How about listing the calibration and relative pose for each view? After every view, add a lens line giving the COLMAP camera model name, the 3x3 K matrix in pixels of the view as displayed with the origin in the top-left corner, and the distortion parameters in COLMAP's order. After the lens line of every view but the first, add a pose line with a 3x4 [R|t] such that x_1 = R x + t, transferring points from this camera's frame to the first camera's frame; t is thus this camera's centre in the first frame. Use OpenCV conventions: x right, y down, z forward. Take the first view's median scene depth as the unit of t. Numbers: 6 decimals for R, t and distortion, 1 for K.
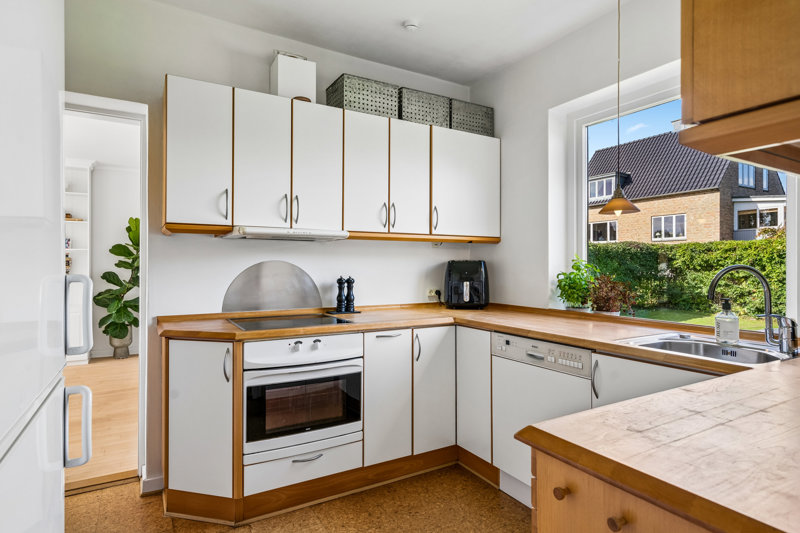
lens RADIAL K [[443.2, 0, 395.3], [0, 443.2, 263.4], [0, 0, 1]] dist [0.008856, 0.000955]
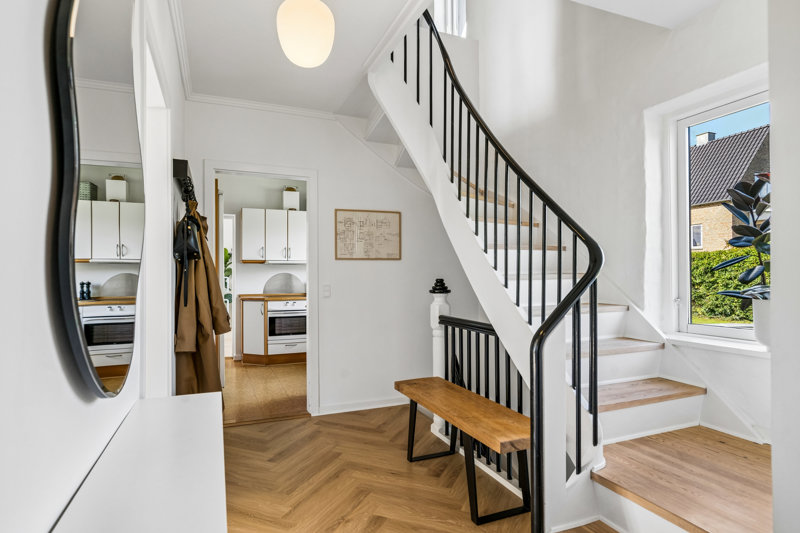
lens RADIAL K [[443.2, 0, 402.6], [0, 443.2, 269.8], [0, 0, 1]] dist [0.008856, 0.000955]
pose [[0.991508, -0.003173, -0.130008, 0.811444], [0.002926, 0.999994, -0.002090, -0.017828], [0.130014, 0.001692, 0.991511, -1.566111]]
